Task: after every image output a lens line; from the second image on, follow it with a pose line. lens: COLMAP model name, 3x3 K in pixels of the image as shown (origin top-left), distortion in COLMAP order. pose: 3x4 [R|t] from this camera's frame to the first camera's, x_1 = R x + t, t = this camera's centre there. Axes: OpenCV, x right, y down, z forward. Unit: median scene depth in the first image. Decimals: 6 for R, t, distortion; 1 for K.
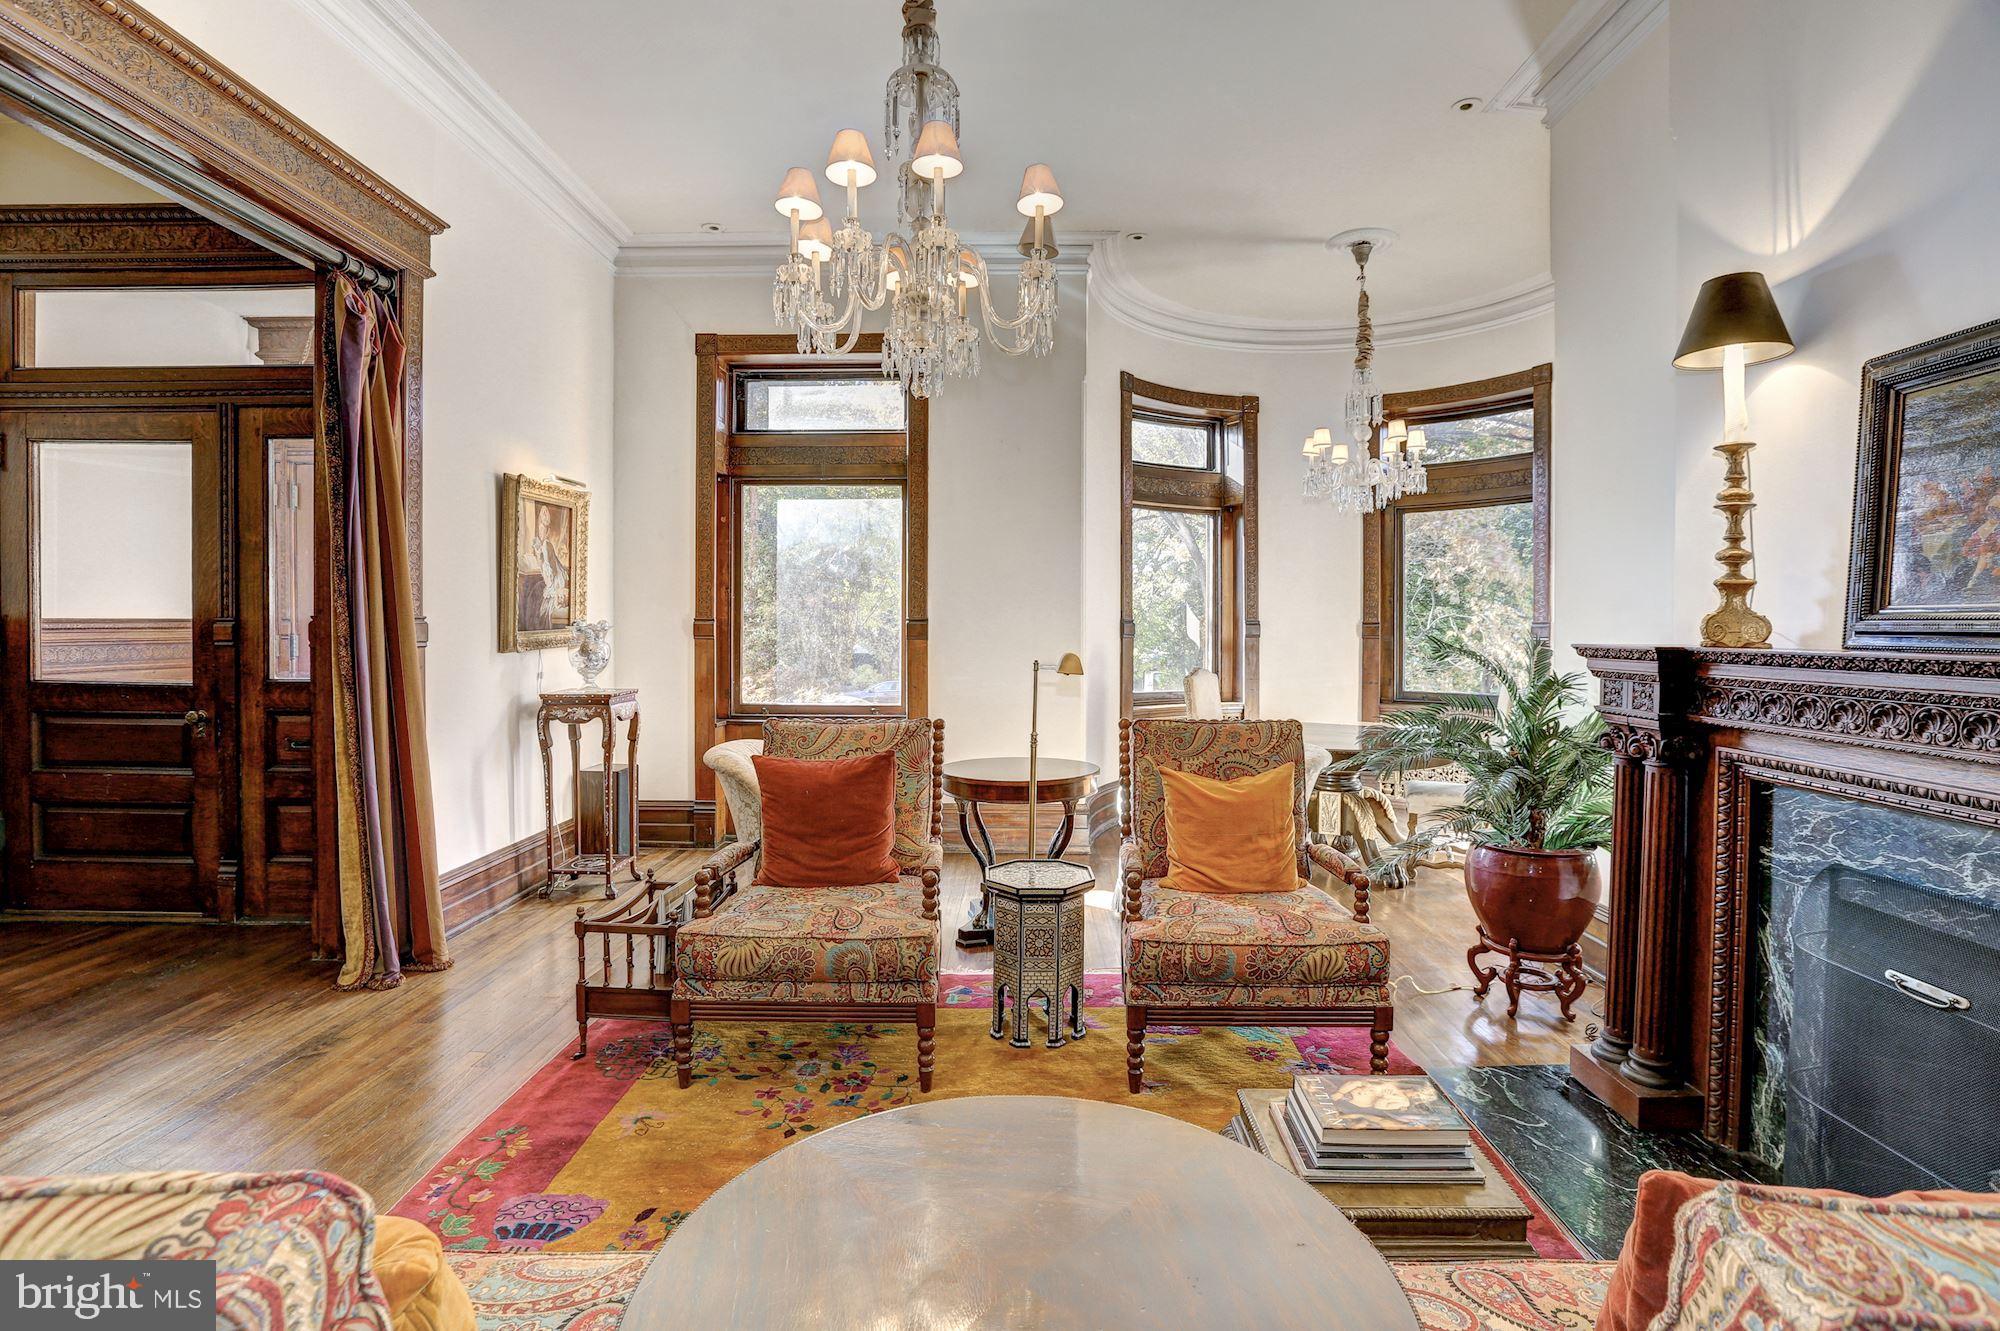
lens RADIAL K [[918.9, 0, 1029.4], [0, 918.9, 643.8], [0, 0, 1]] dist [-0.056552, 0.022256]
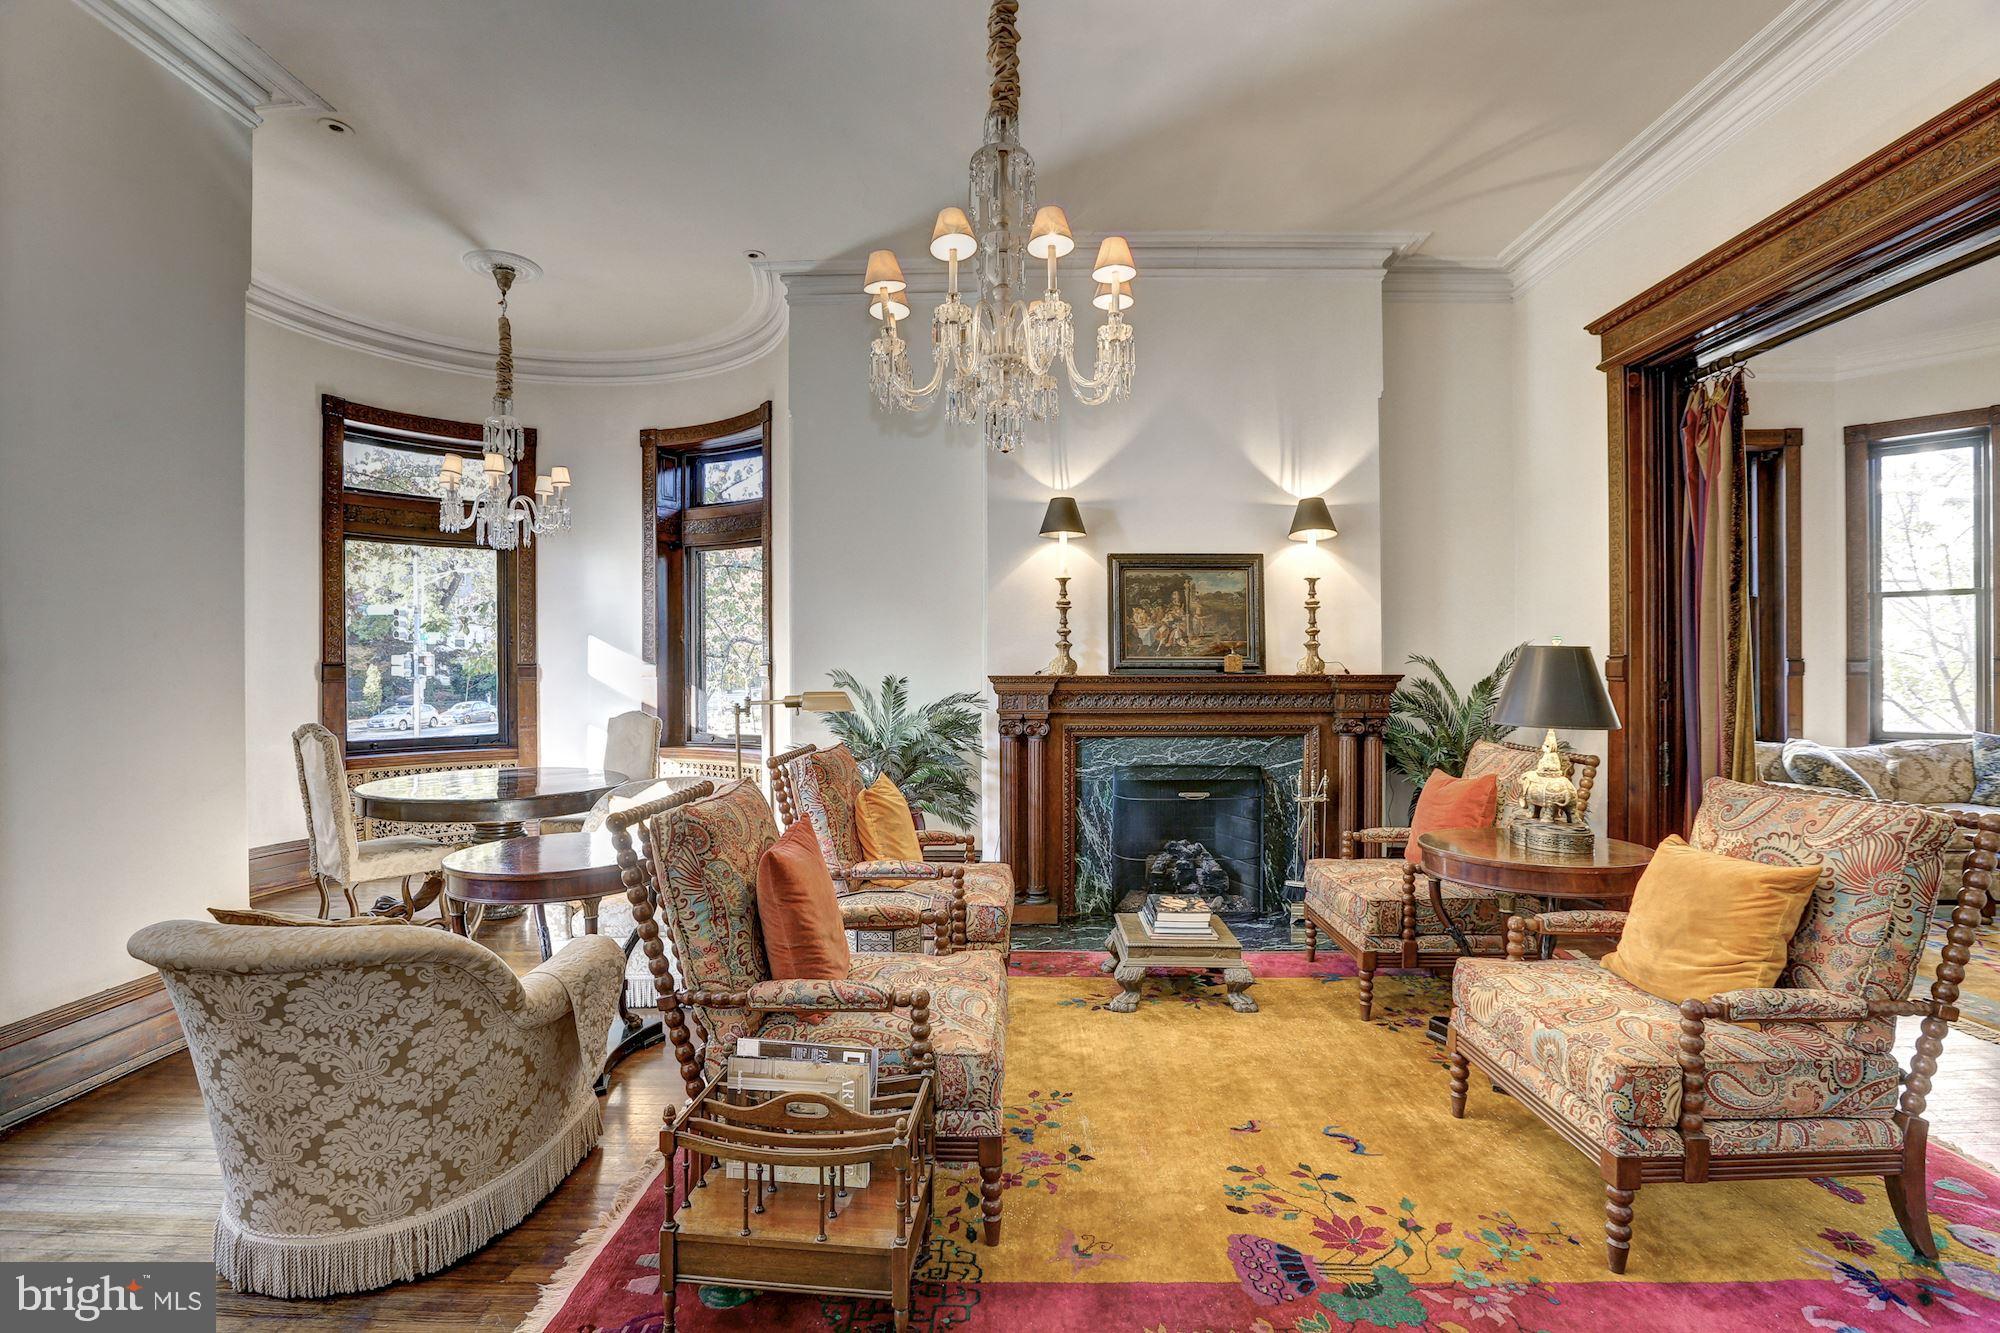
lens RADIAL K [[906.0, 0, 992.9], [0, 906.0, 672.0], [0, 0, 1]] dist [-0.041950, 0.013117]
pose [[0.033473, -0.005799, 0.999423, -0.933384], [0.021657, 0.999753, 0.005076, -0.012724], [-0.999205, 0.021474, 0.033590, 0.770652]]
